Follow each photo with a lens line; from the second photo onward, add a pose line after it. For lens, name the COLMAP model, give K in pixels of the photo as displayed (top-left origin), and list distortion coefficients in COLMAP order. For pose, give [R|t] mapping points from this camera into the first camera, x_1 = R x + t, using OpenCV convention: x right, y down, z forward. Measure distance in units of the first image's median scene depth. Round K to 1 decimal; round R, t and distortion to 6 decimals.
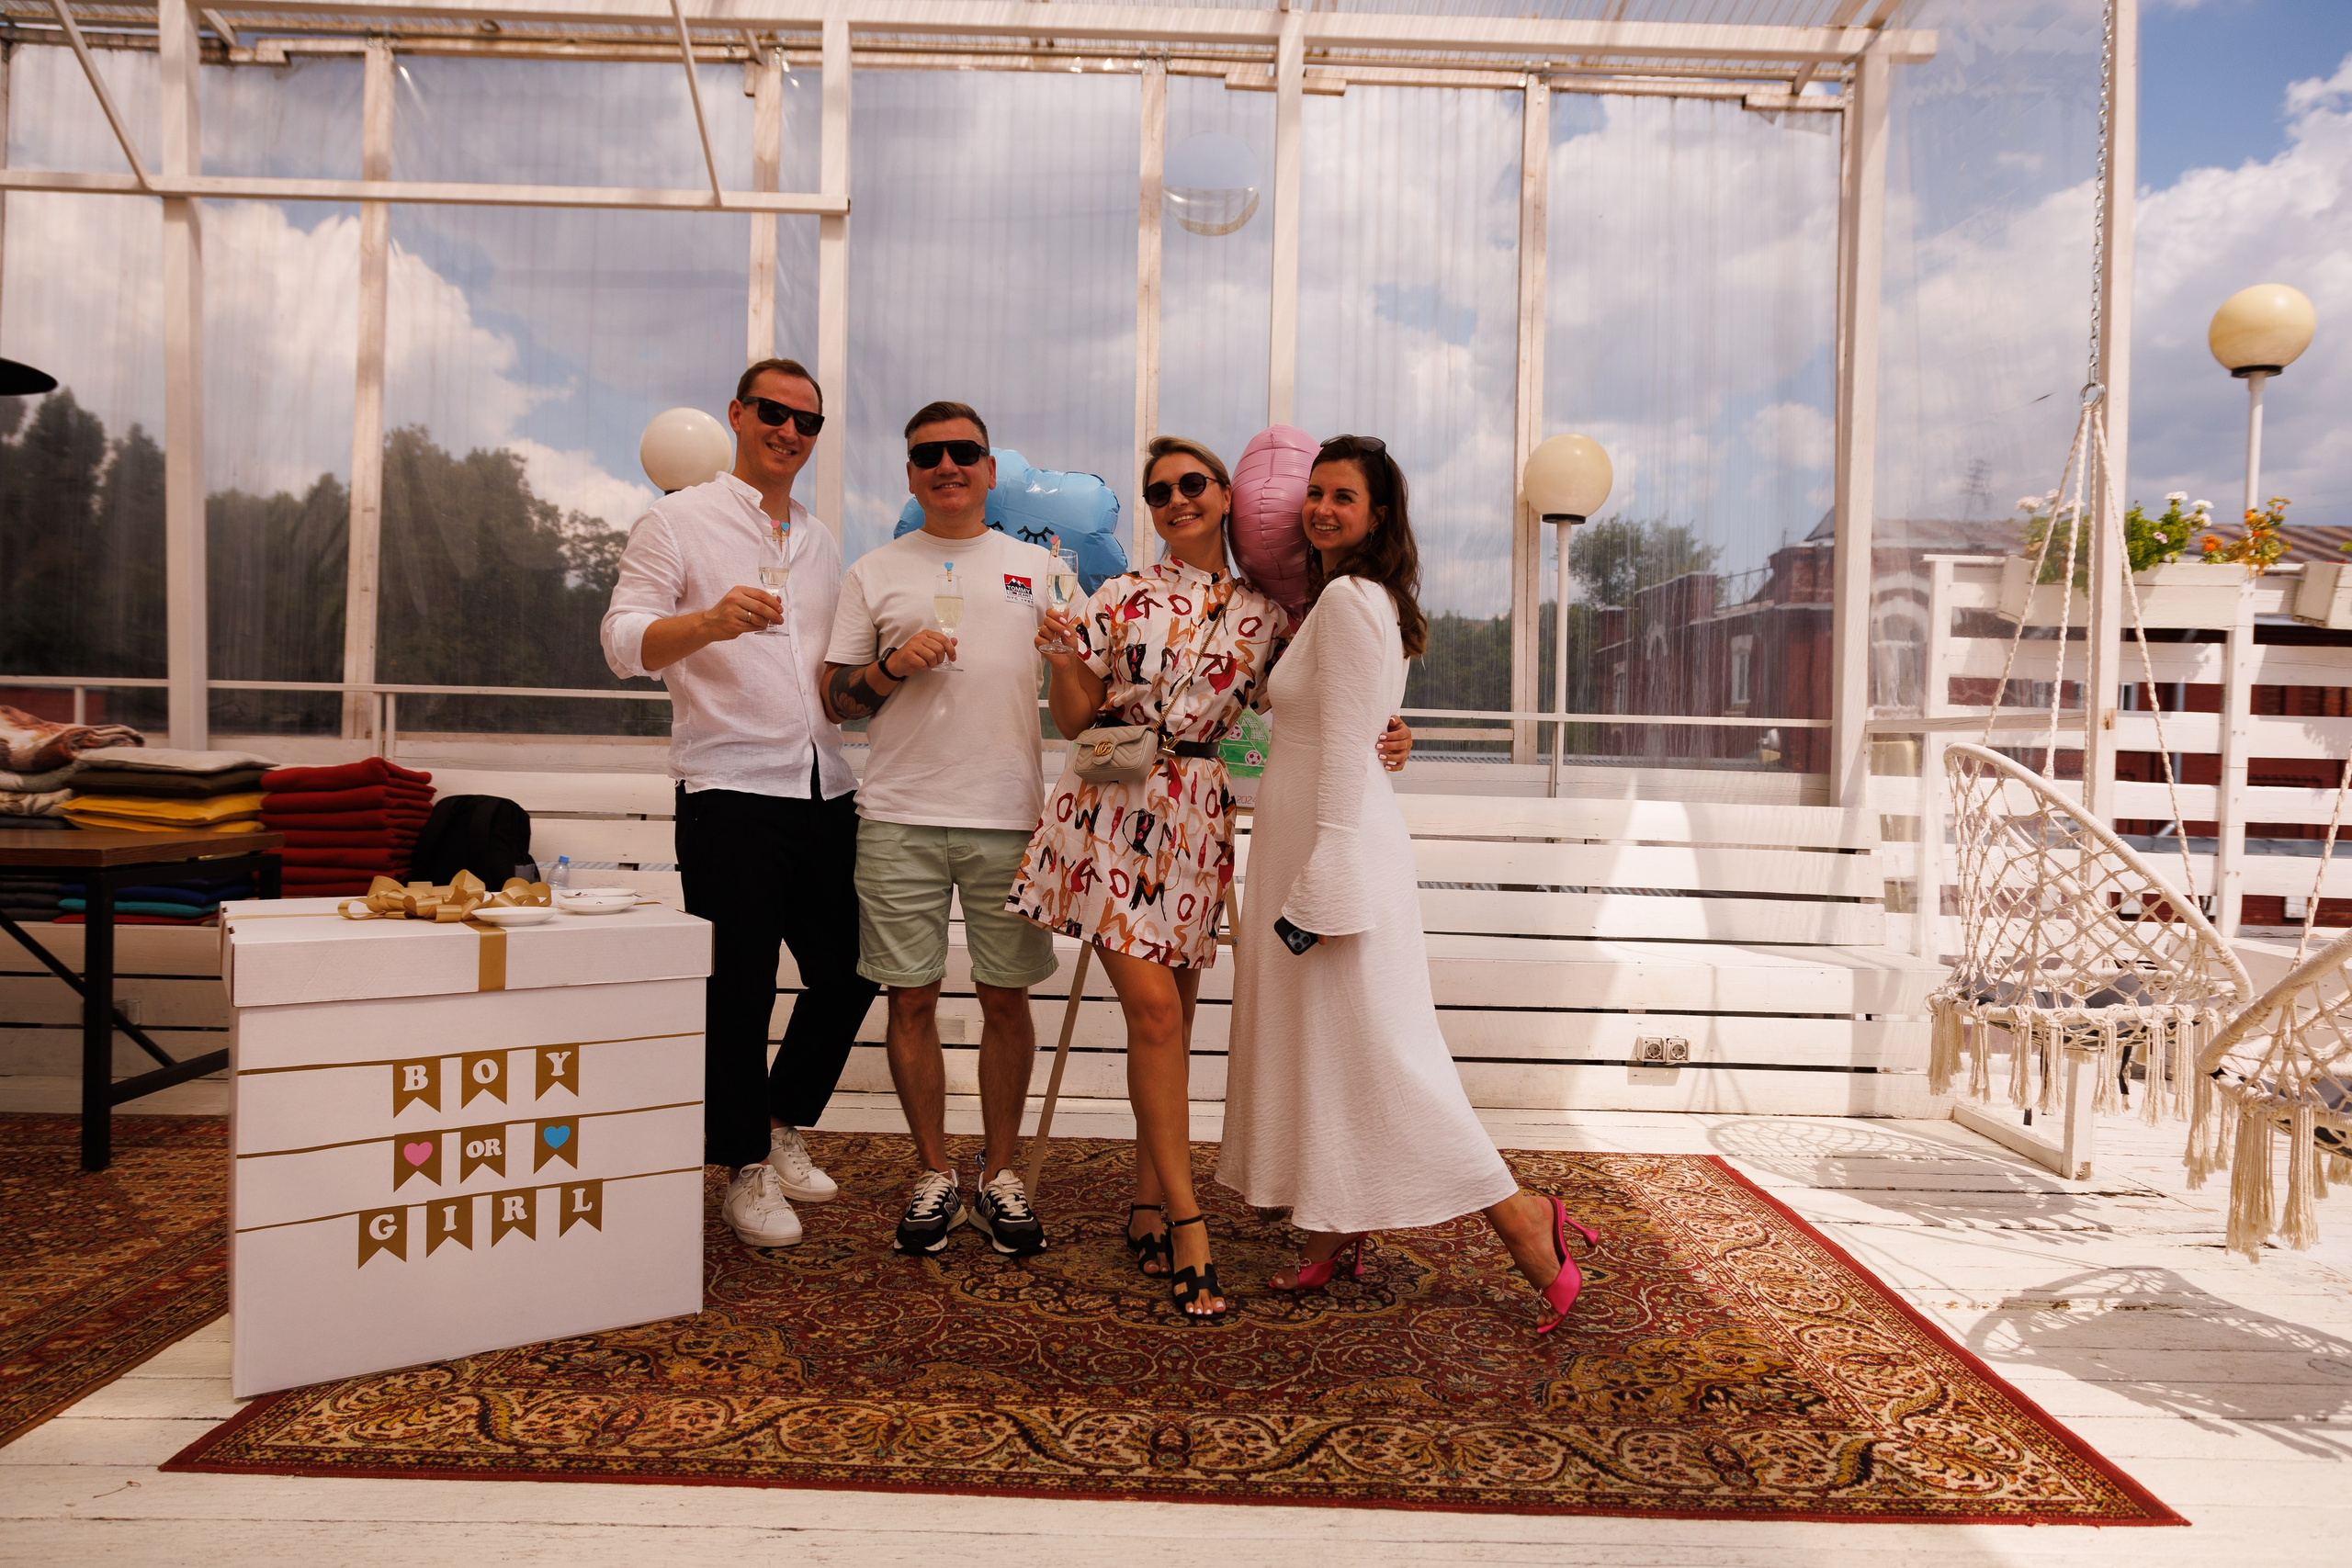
lens RADIAL K [[1493.2, 0, 1186.9], [0, 1493.2, 782.8], [0, 0, 1]] dist [0.011457, -0.002506]
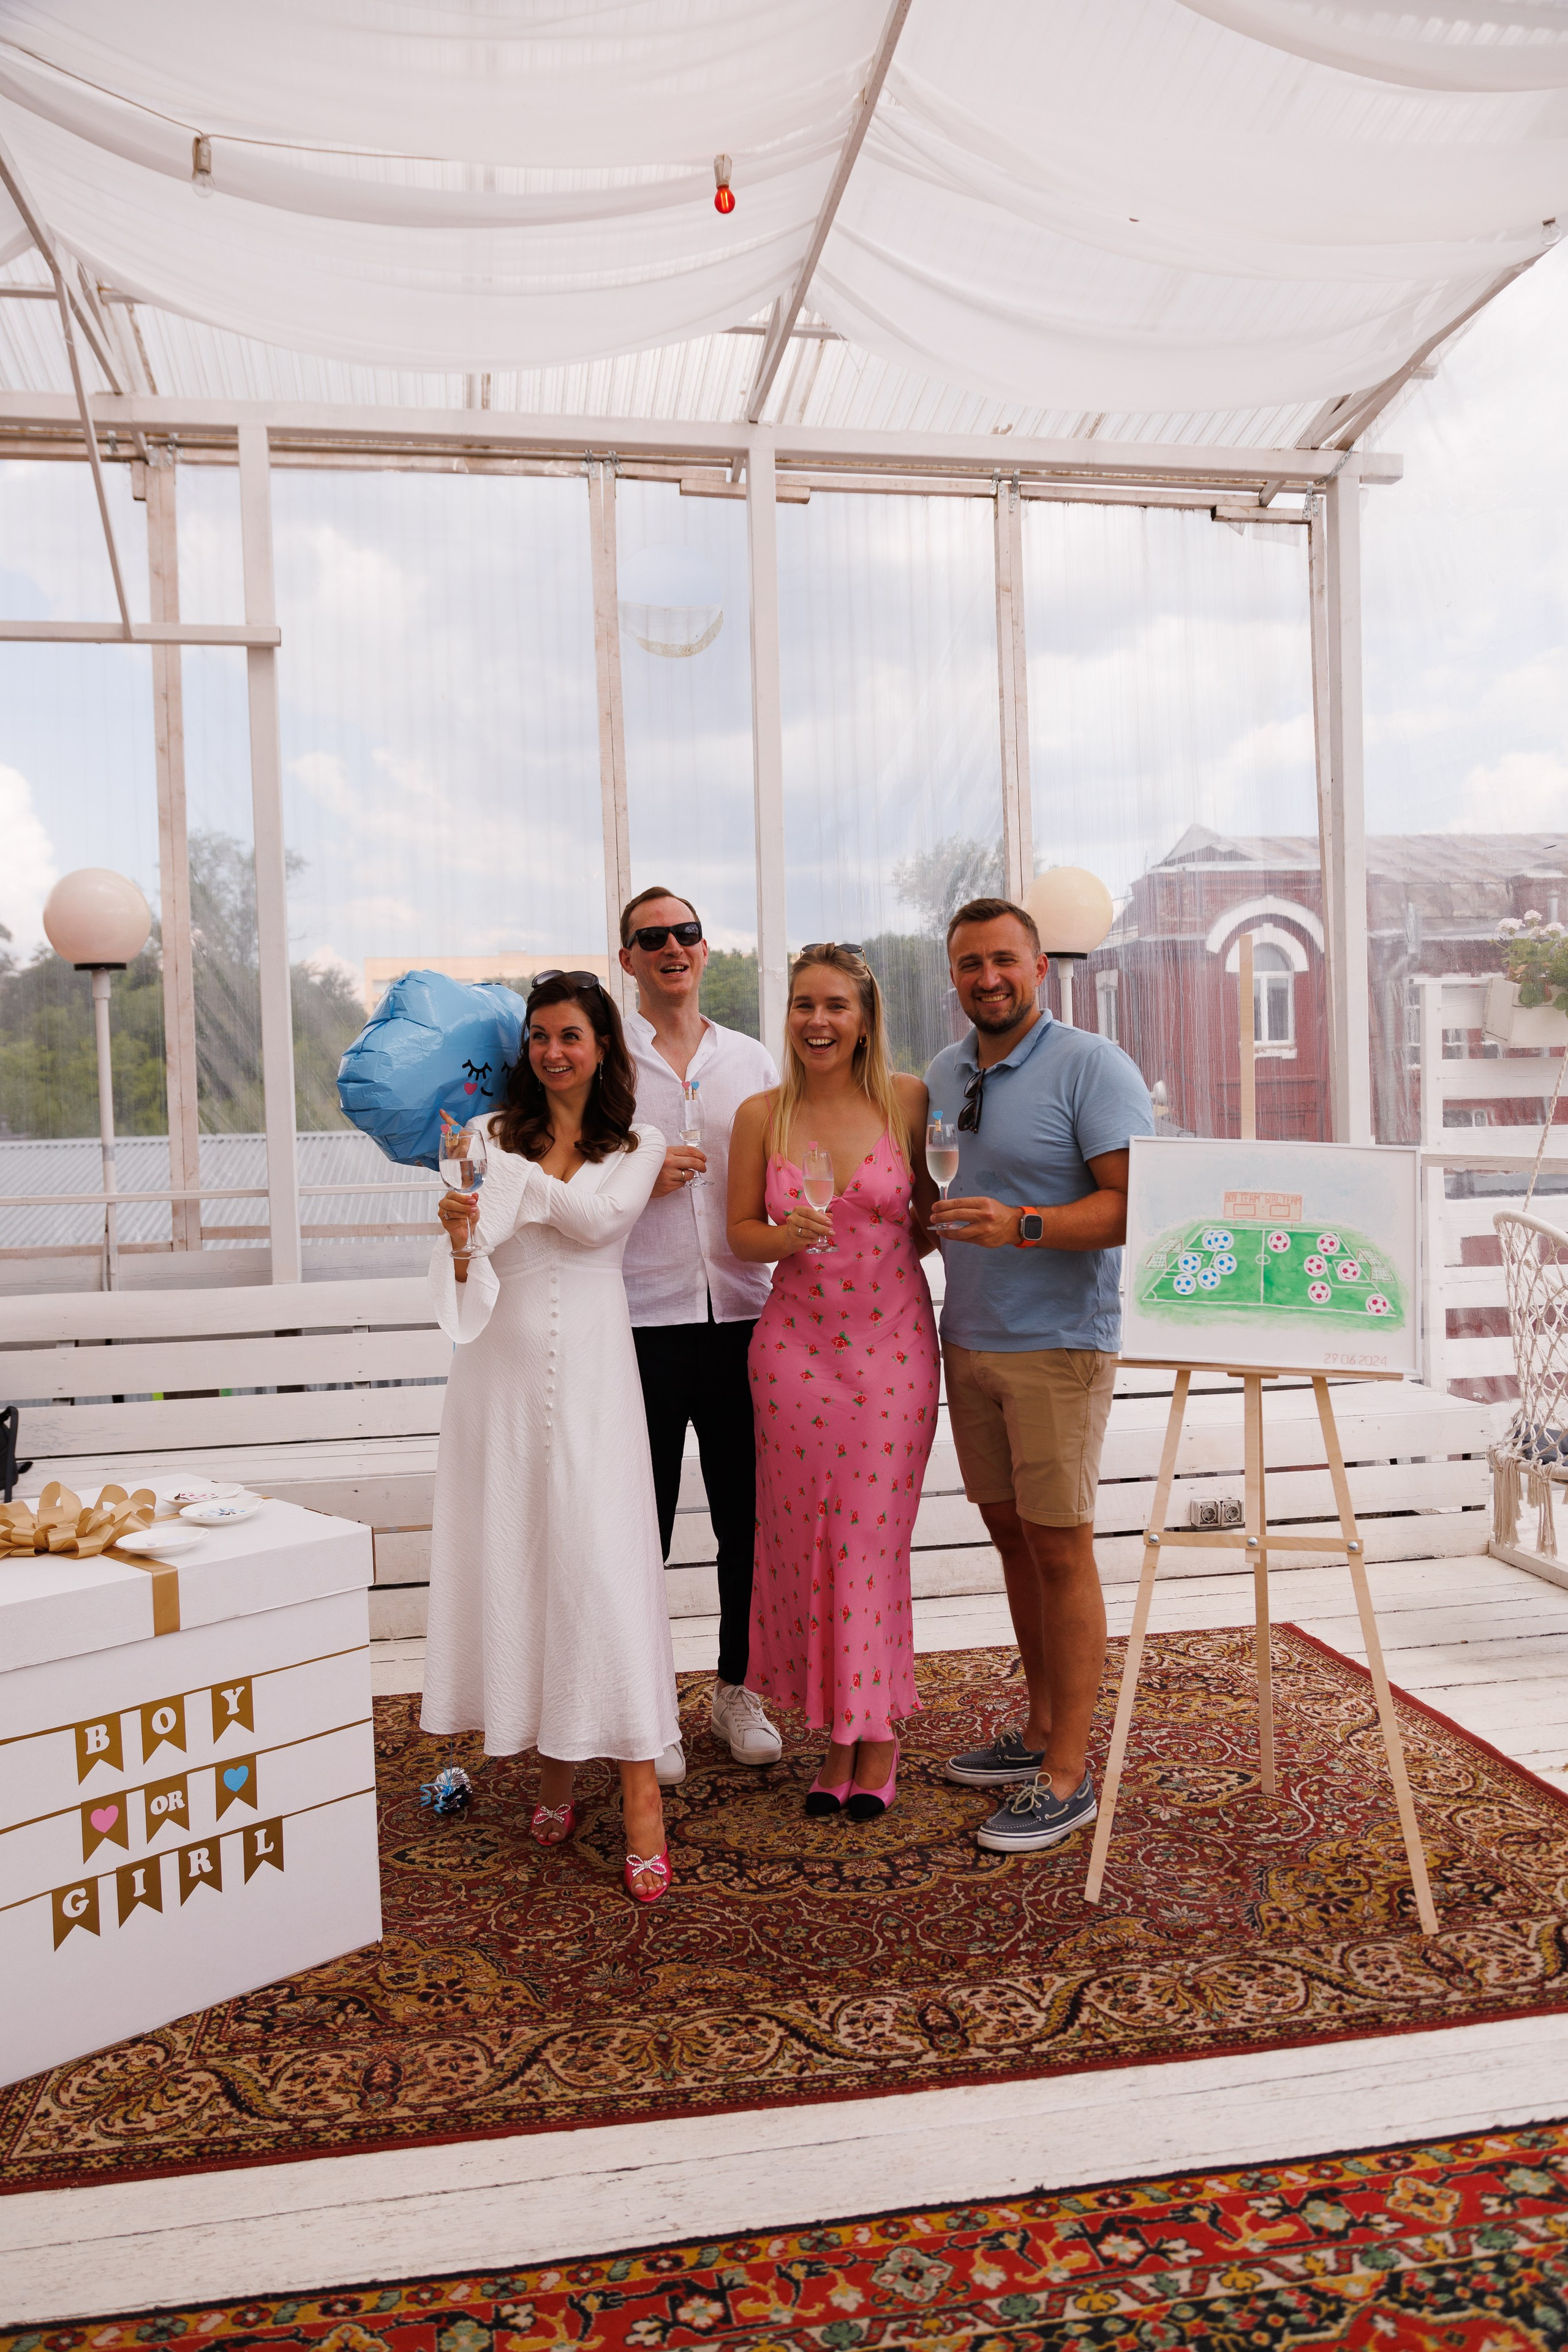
lens RADIAL K [[1731.4, 0, 769.9], [0, 1731.4, 1171.0], [0, 0, 1]] dist [0.003725, -0.021569]
pose [[0.983963, -0.057650, 0.168798, -0.254691], [0.055115, 0.998286, 0.019670, -0.144105], [-0.169643, -0.010052, 0.985454, -0.113810]]
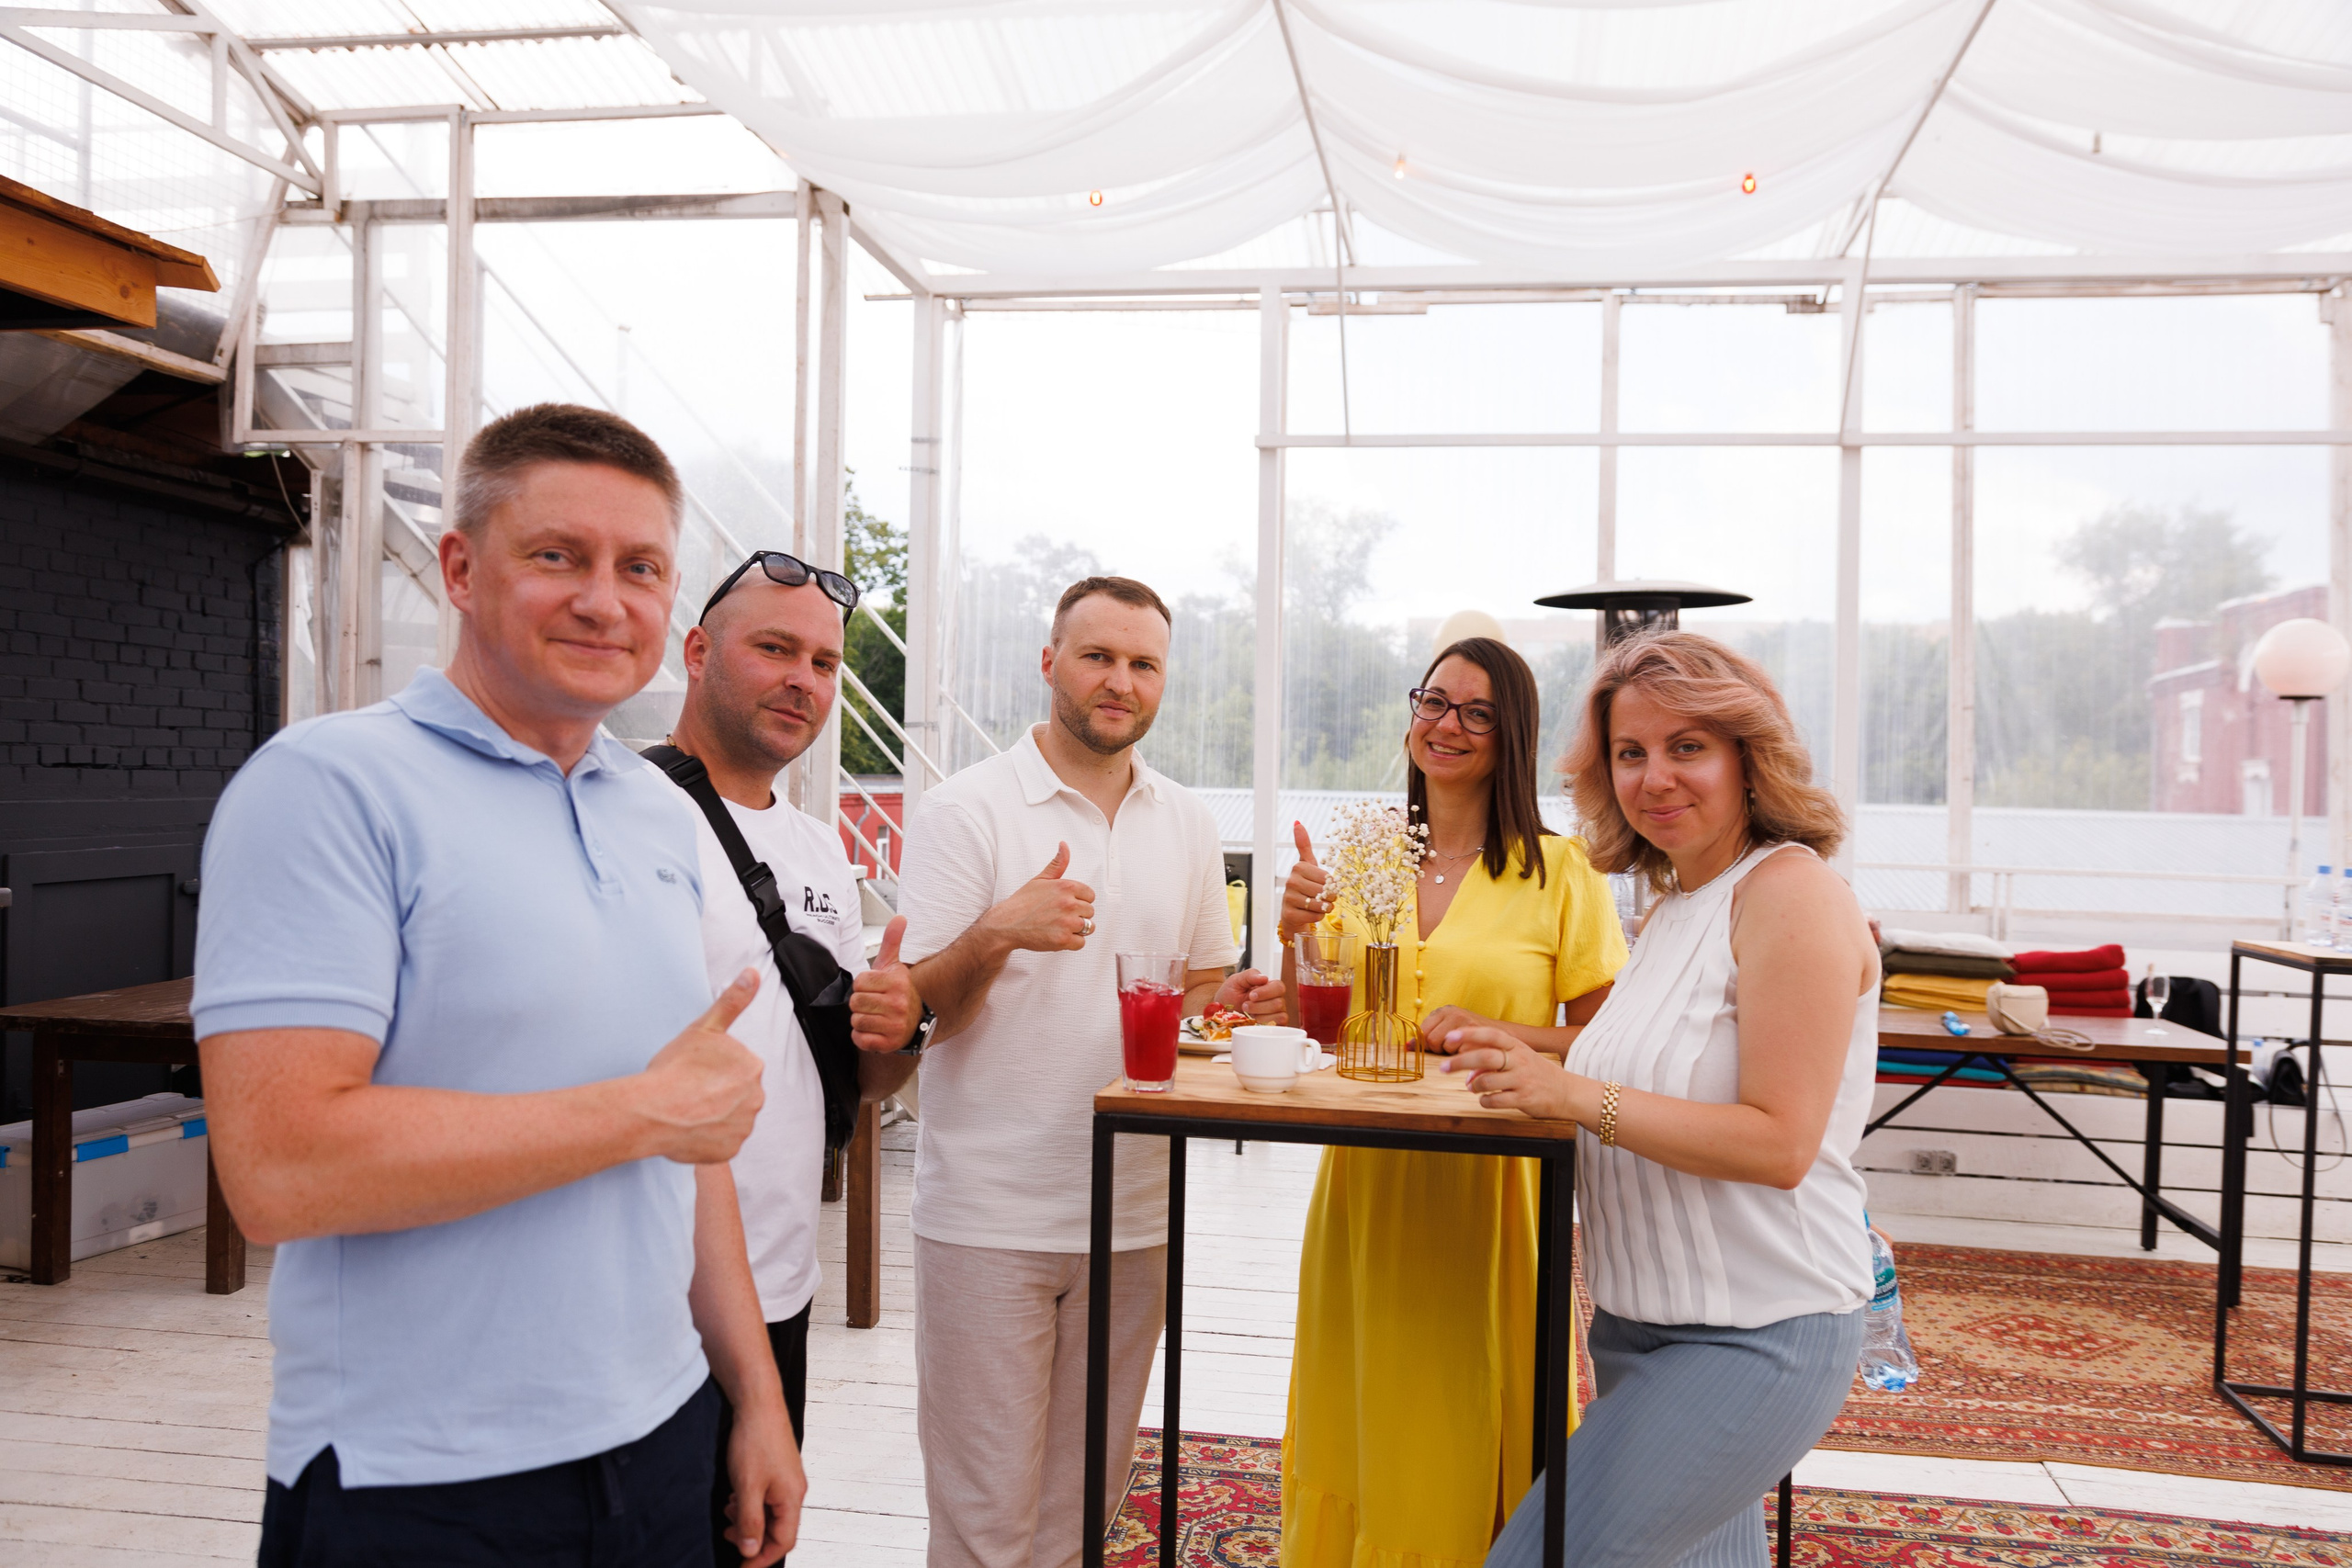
lens RADIAL K [[1810.1, 0, 1192.5], [0, 1810.1, 778.8], [0, 0, 1]] dist [0.000860, 0.001513]
pose [[0.988079, -0.000137, -0.153950, -1.837813], [-0.003310, 0.999749, -0.022136, -0.198992], [0.153915, 0.022381, 0.987831, -0.876089]]
